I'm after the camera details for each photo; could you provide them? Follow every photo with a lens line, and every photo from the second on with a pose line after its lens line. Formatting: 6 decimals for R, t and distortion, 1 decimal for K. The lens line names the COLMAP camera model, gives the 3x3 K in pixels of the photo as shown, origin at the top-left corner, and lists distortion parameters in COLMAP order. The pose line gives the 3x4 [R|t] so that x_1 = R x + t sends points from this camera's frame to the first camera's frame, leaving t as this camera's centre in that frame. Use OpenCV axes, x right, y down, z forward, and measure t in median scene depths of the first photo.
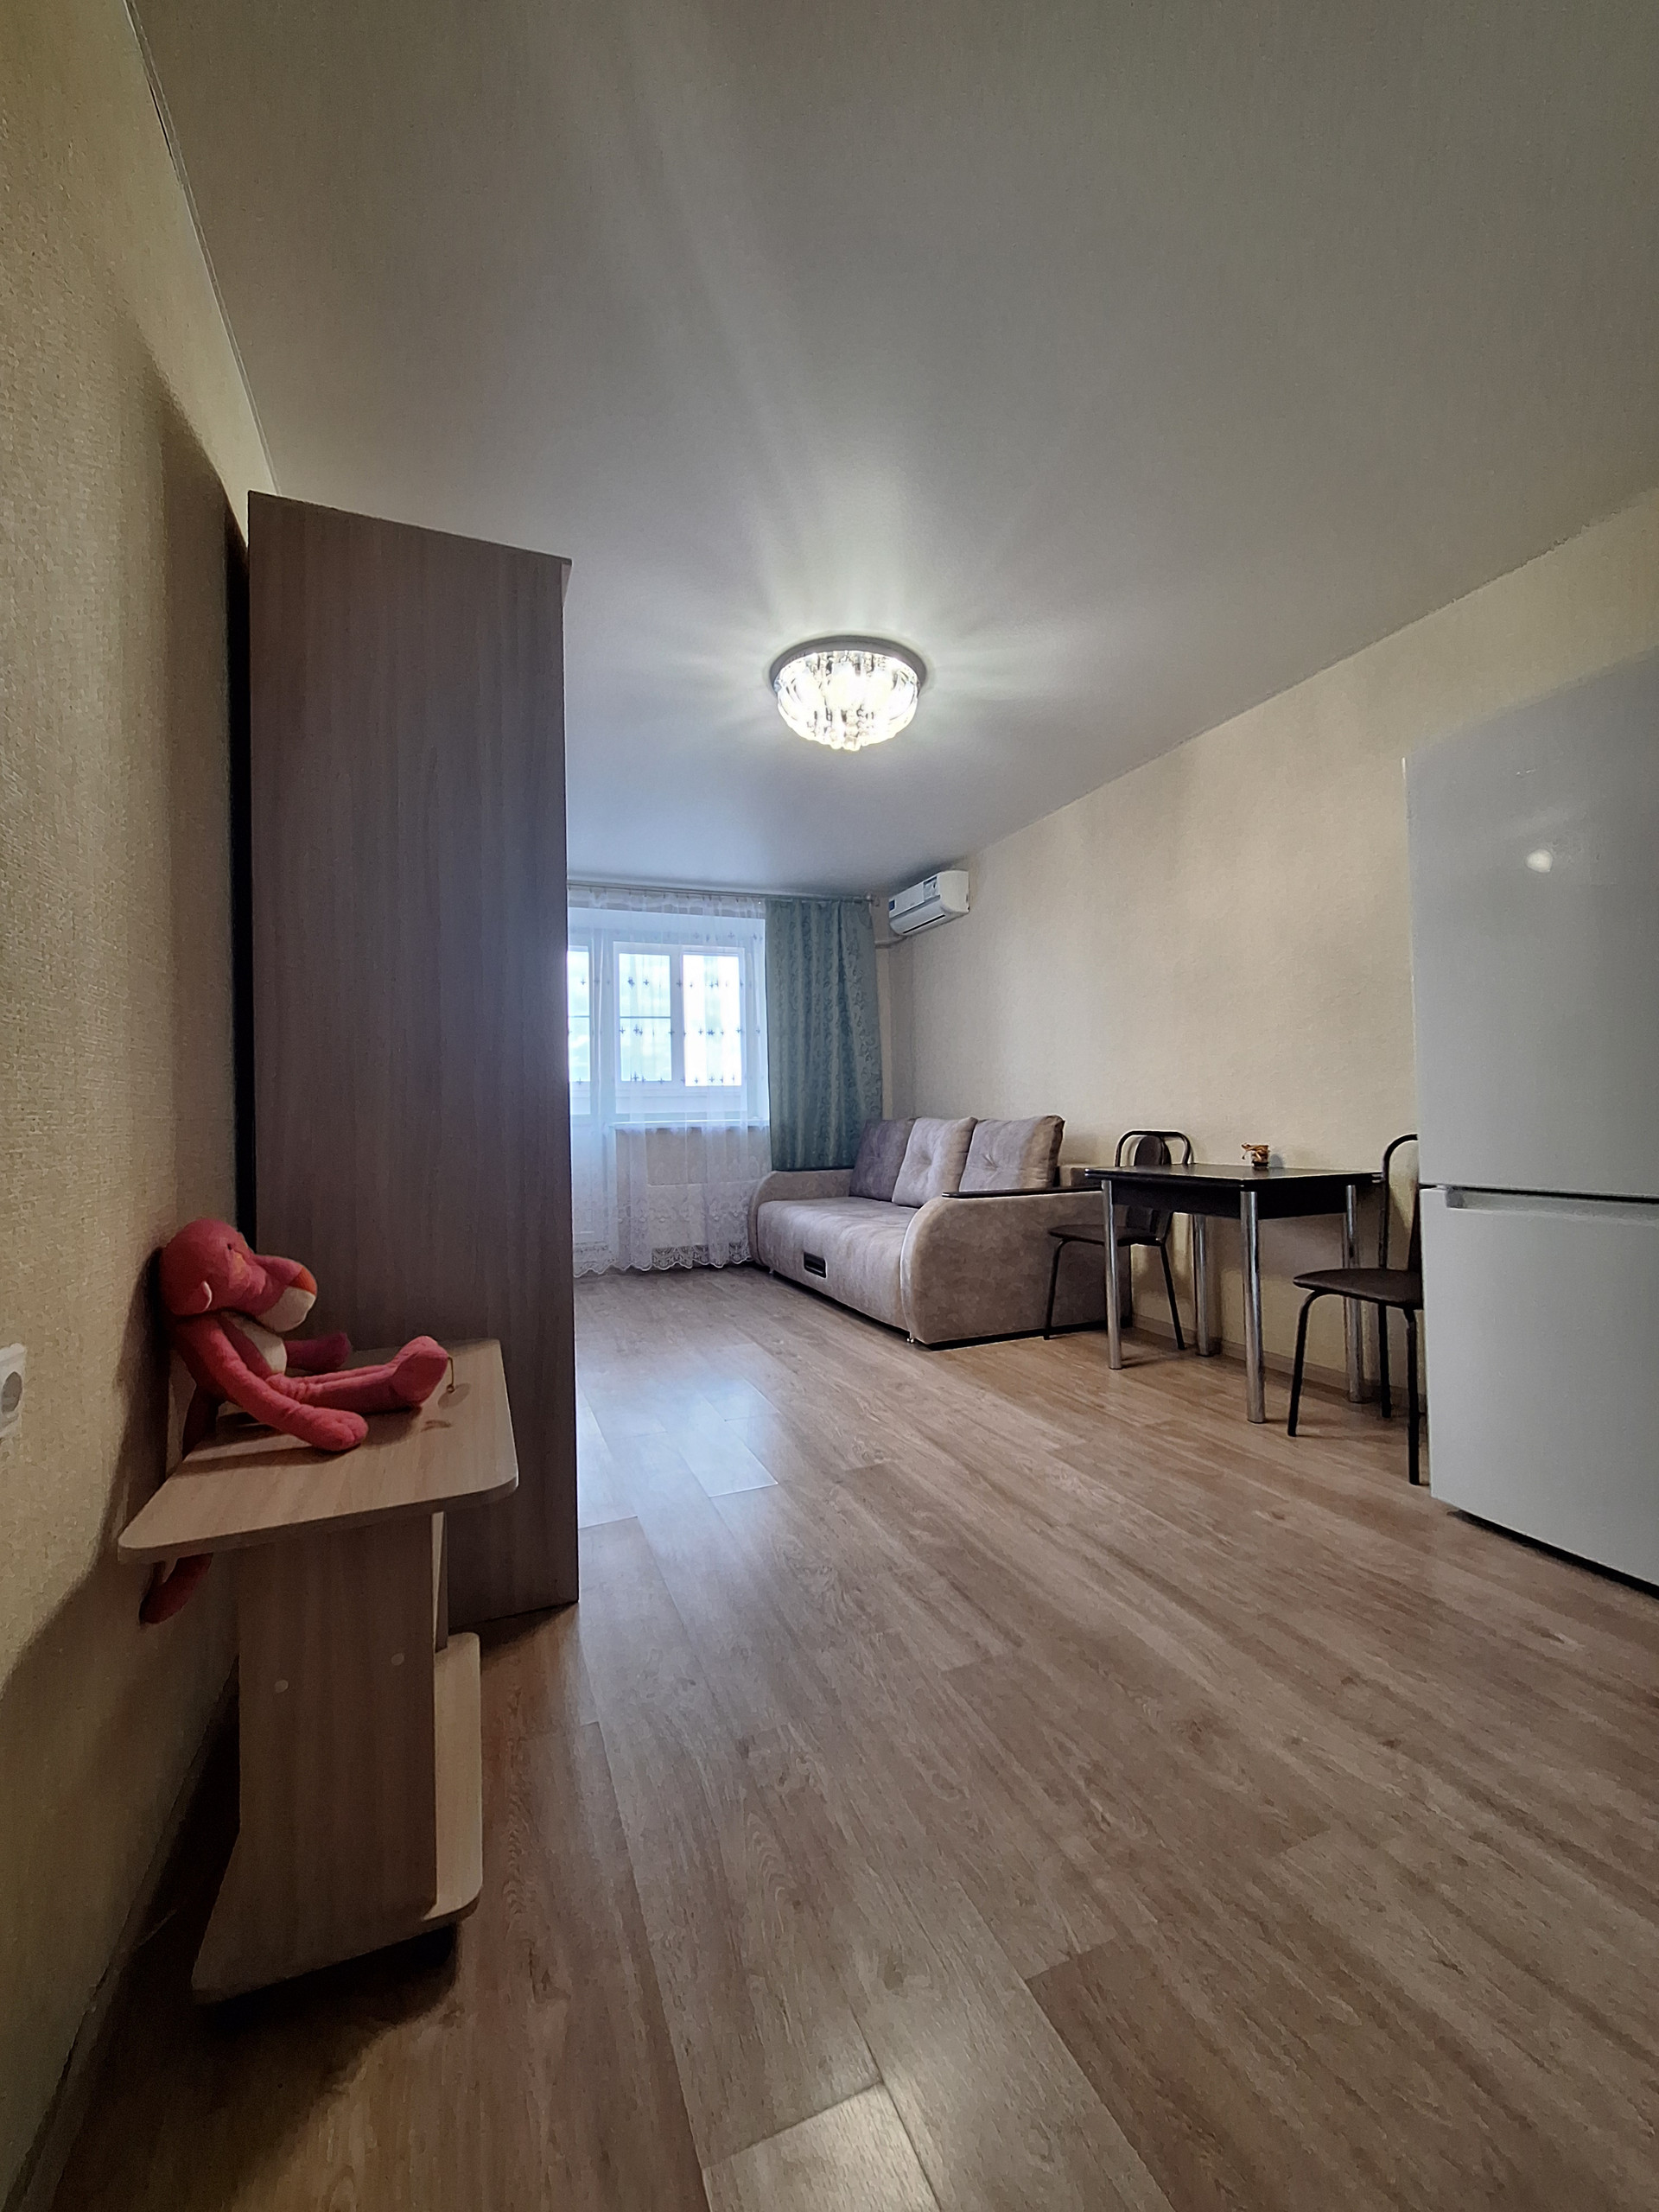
lens RADIAL K [[875.8, 0, 821.8], [0, 875.8, 1100.6], [0, 0, 1]] dist [-0.002884, 0.000027]
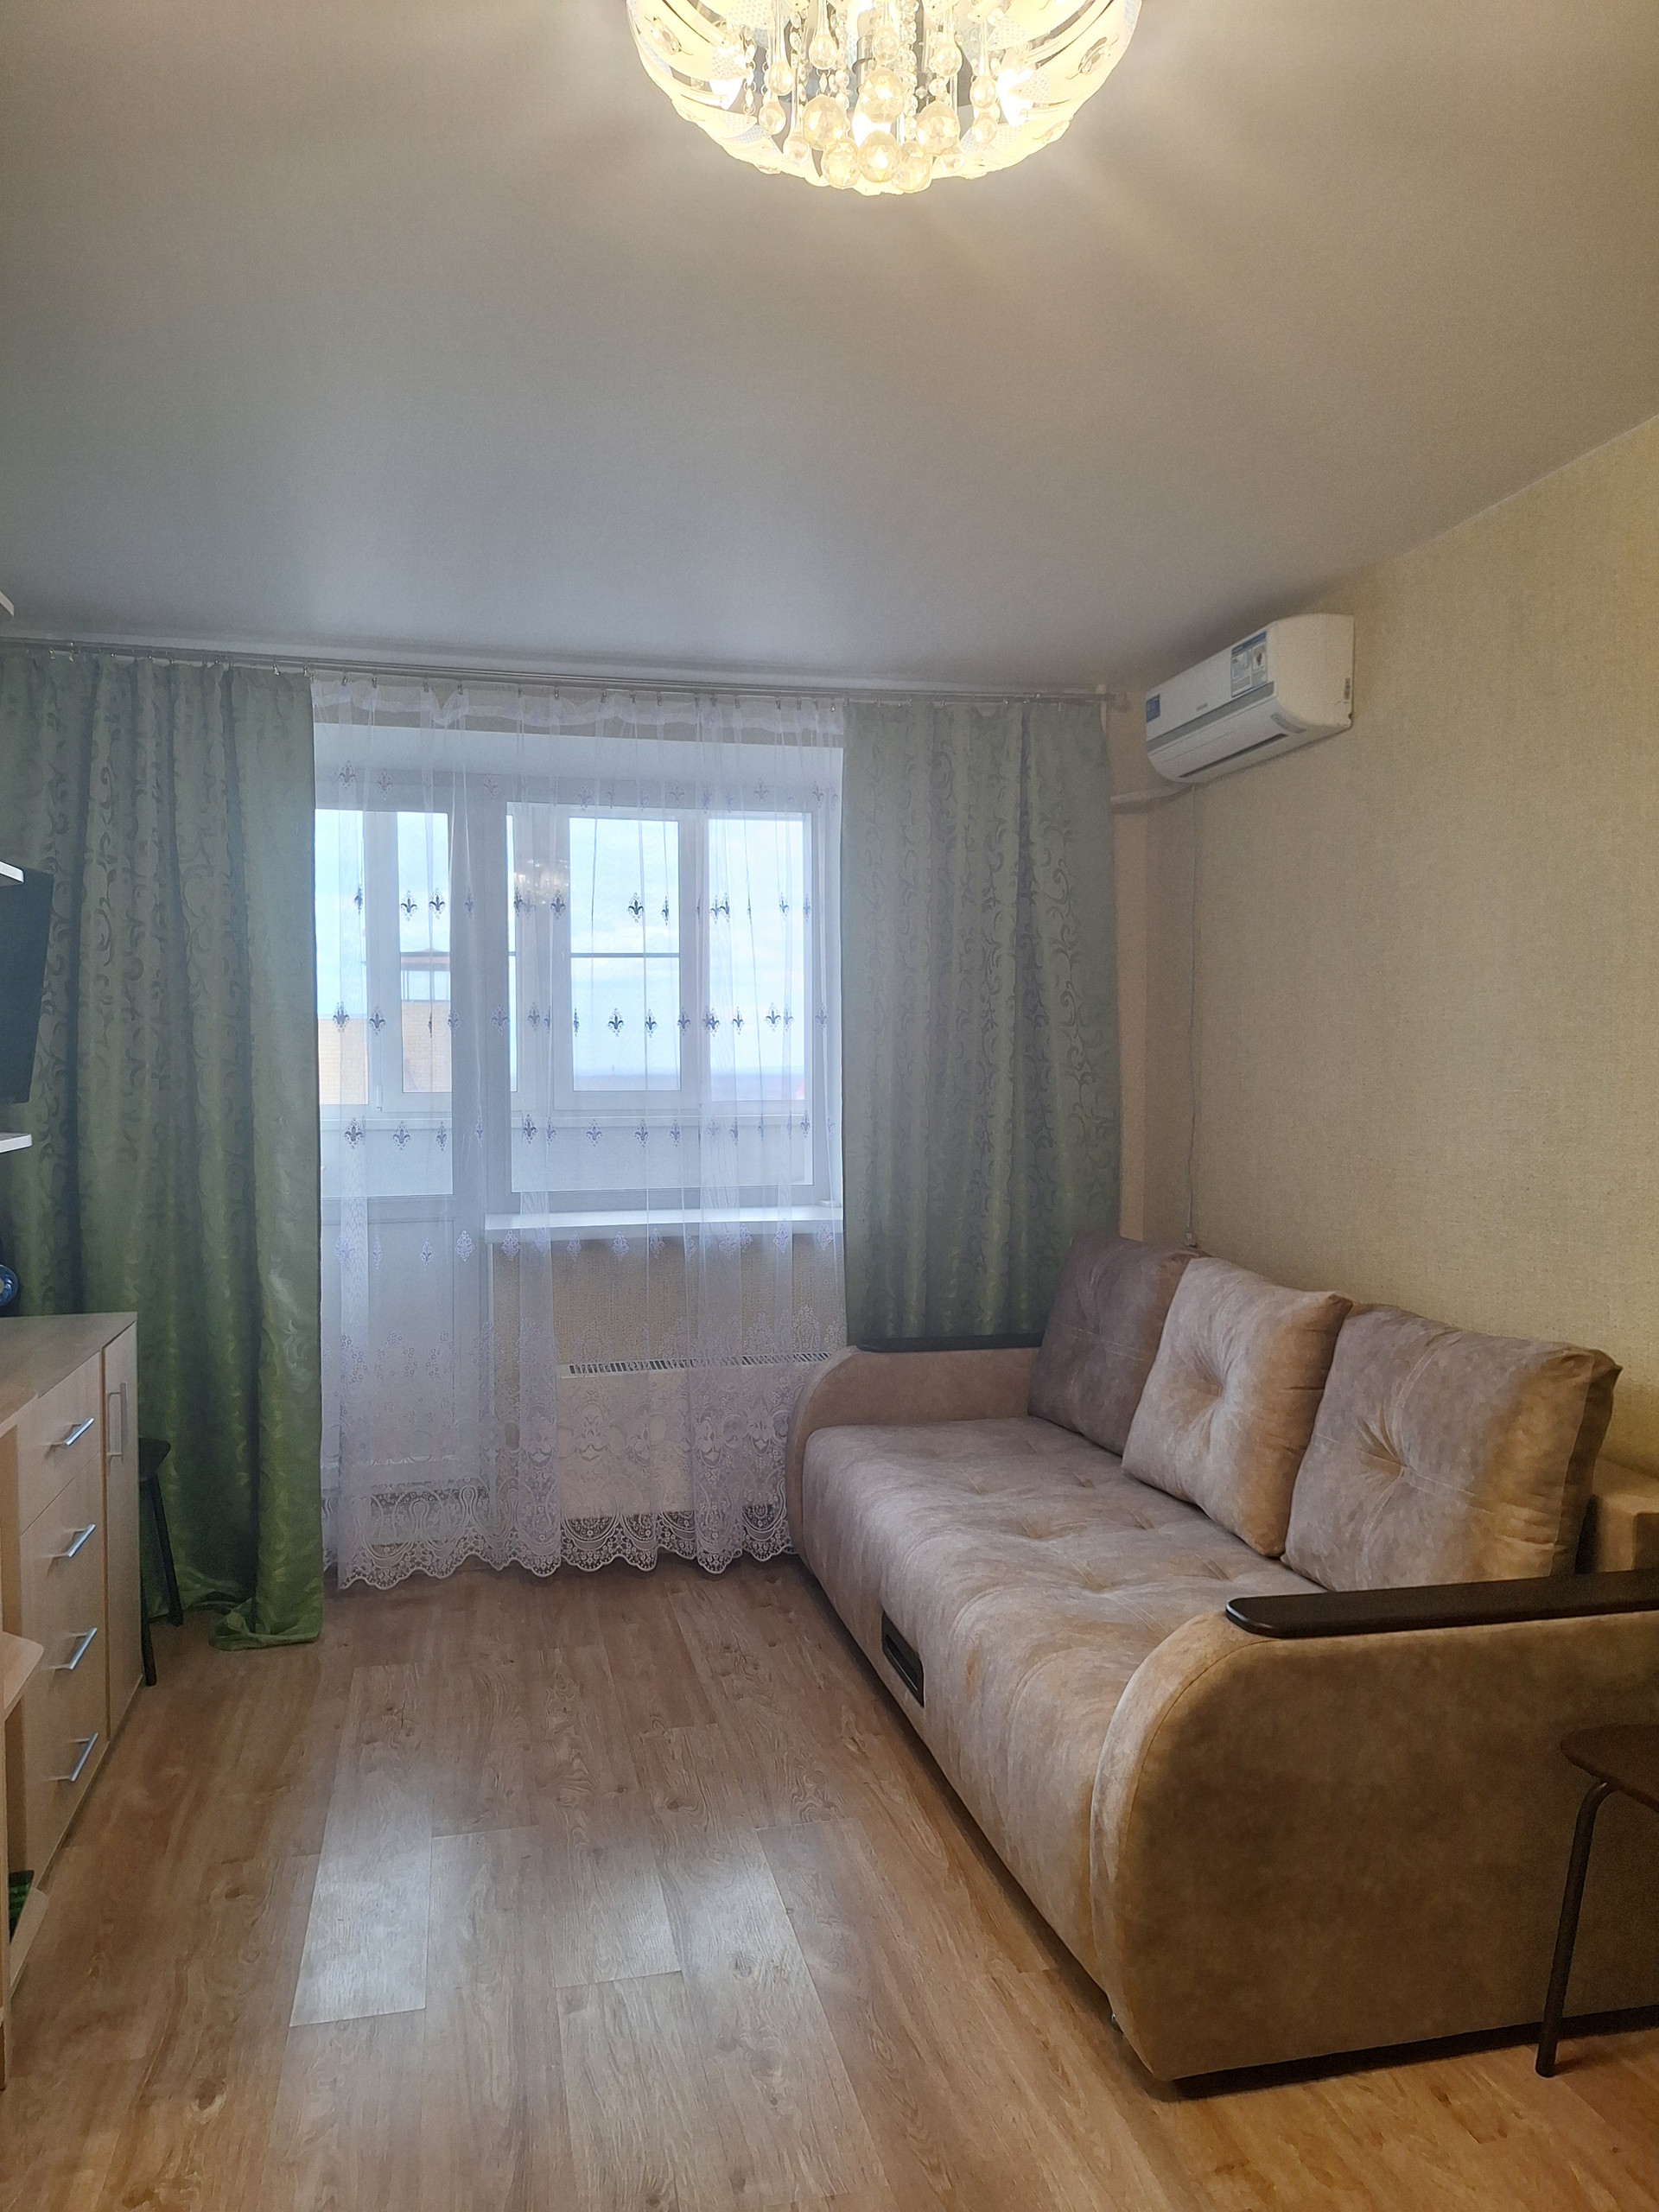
lens RADIAL K [[1544.7, 0, 829.8], [0, 1544.7, 1113.0], [0, 0, 1]] dist [0.066828, -0.065604]
pose [[0.987133, 0.024743, -0.157974, 0.065435], [-0.016891, 0.998563, 0.050855, -0.091228], [0.159006, -0.047532, 0.986133, 0.334199]]
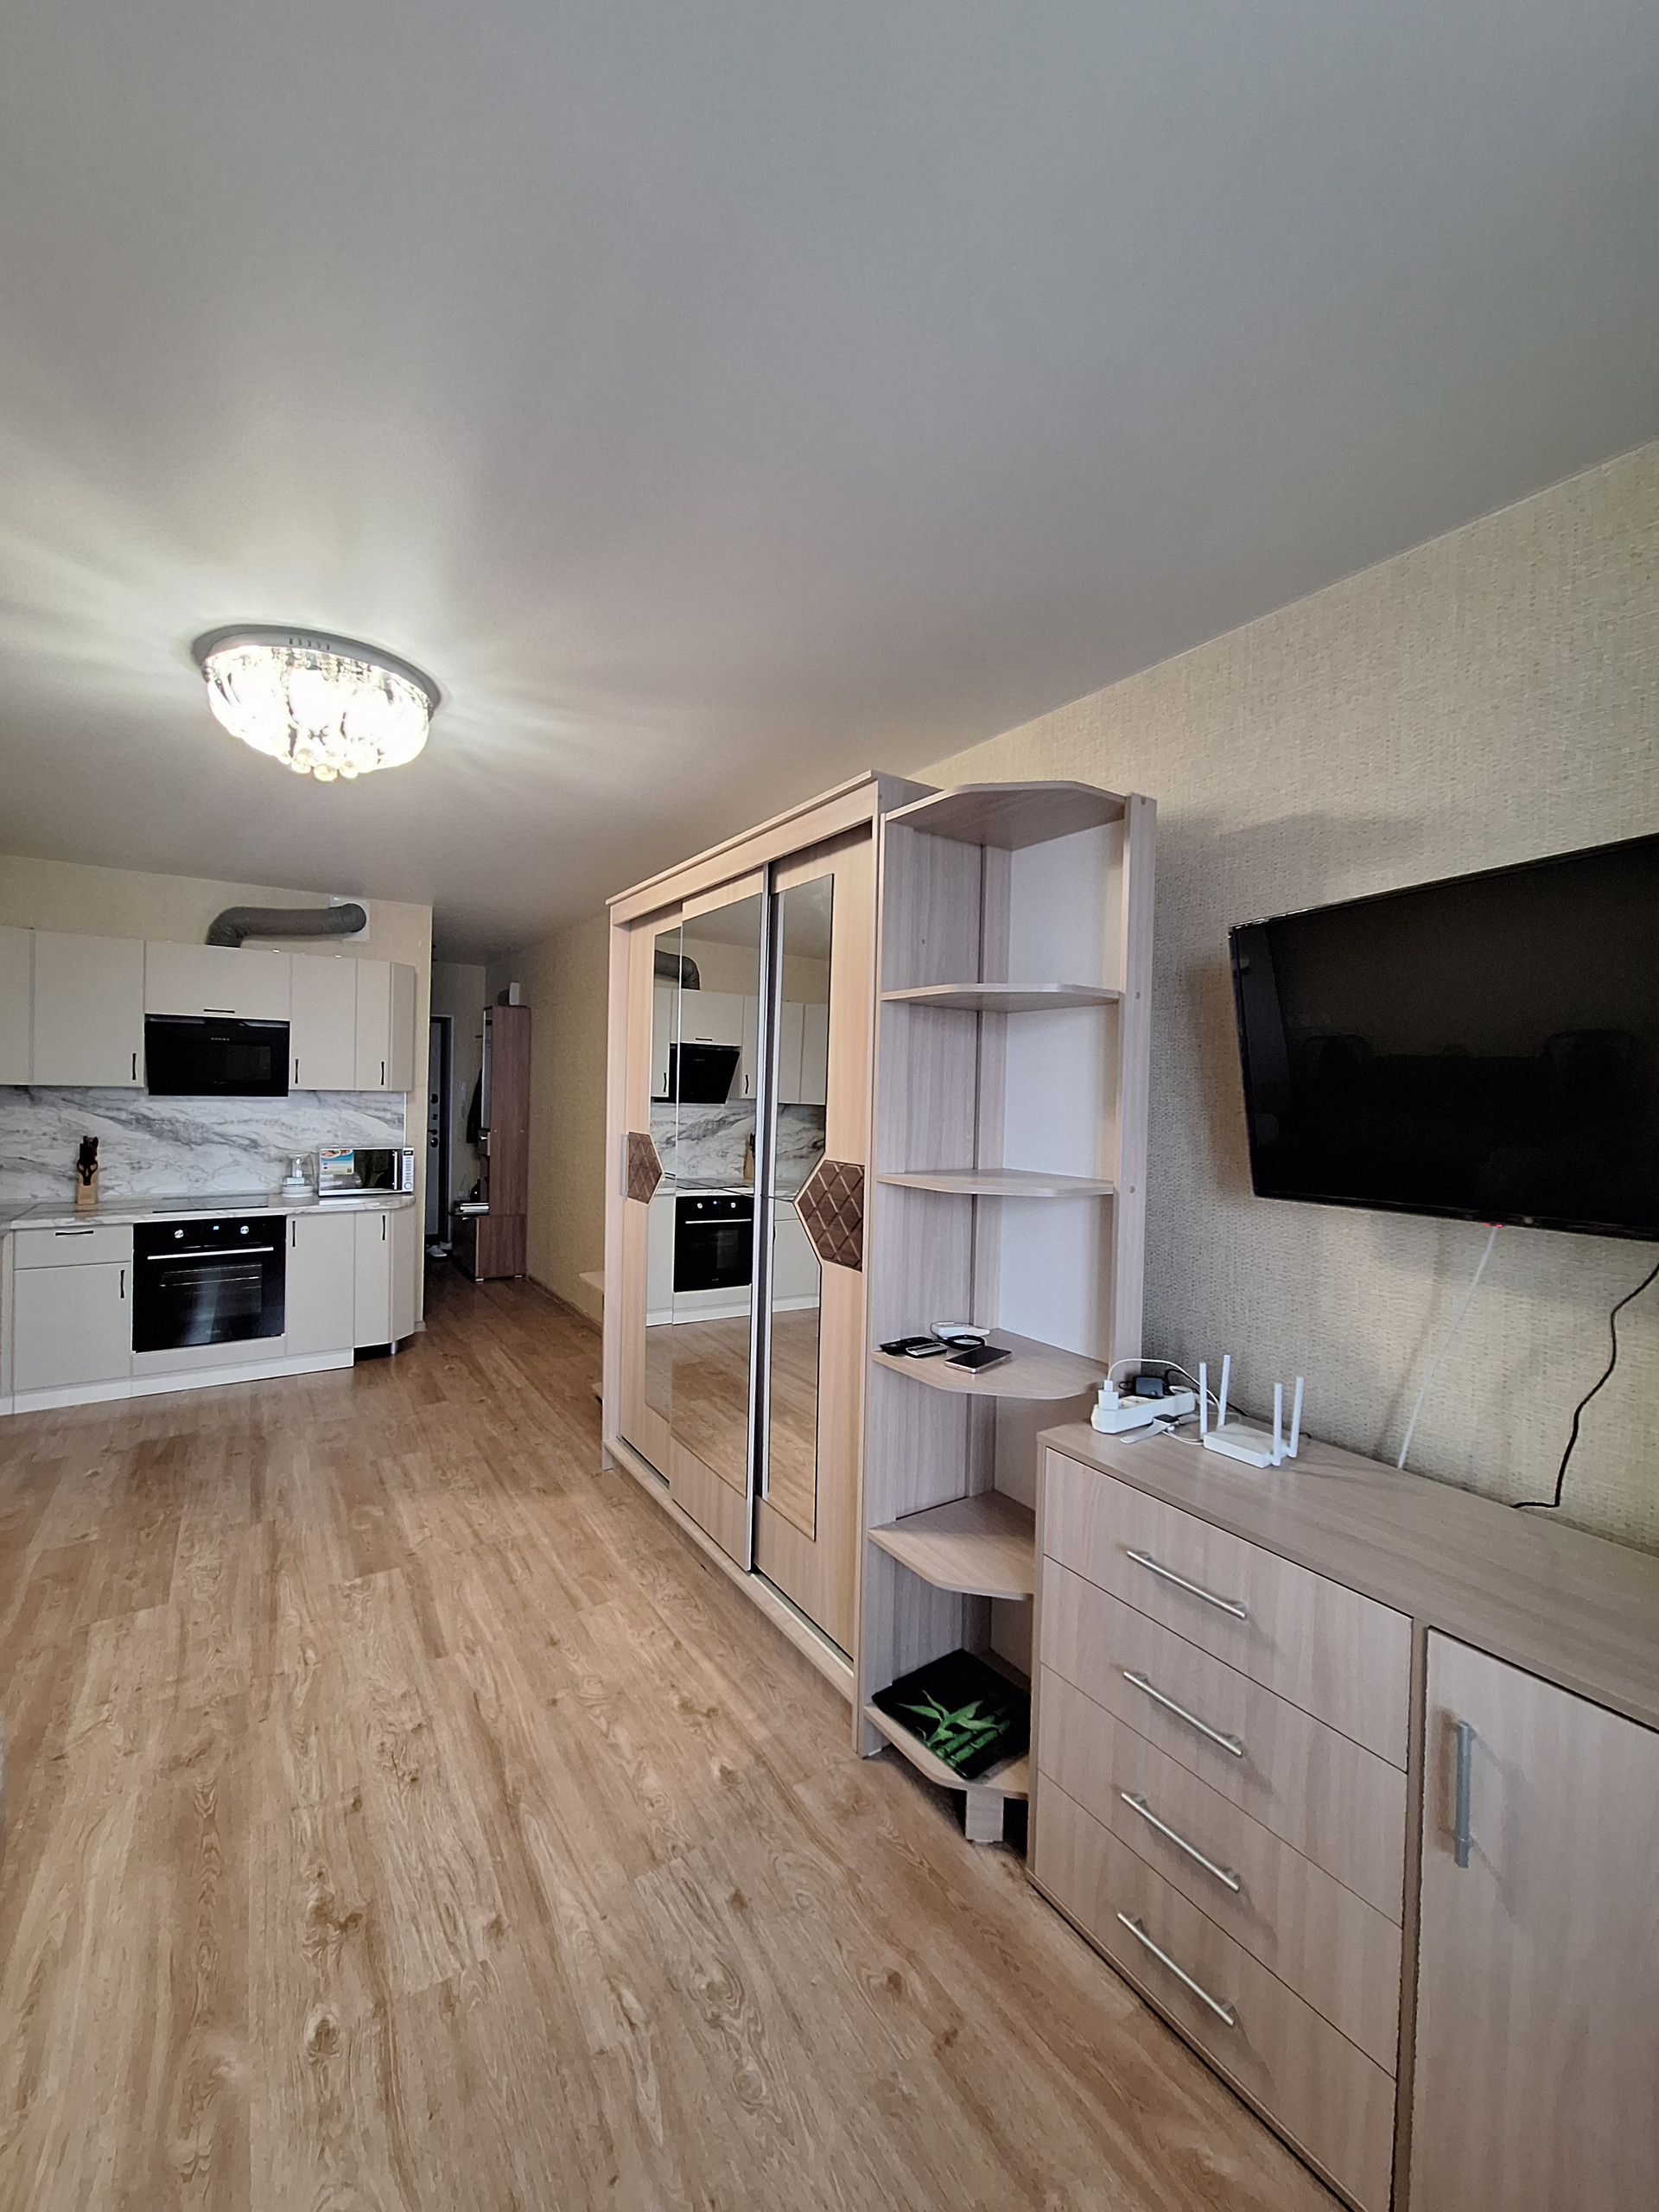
lens RADIAL K [[875.8, 0, 823.5], [0, 875.8, 1099.5], [0, 0, 1]] dist [-0.002884, 0.000027]
pose [[-0.981667, 0.004479, -0.190550, -0.157950], [0.003436, 0.999977, 0.005802, -0.091509], [0.190571, 0.005041, -0.981660, 1.184738]]
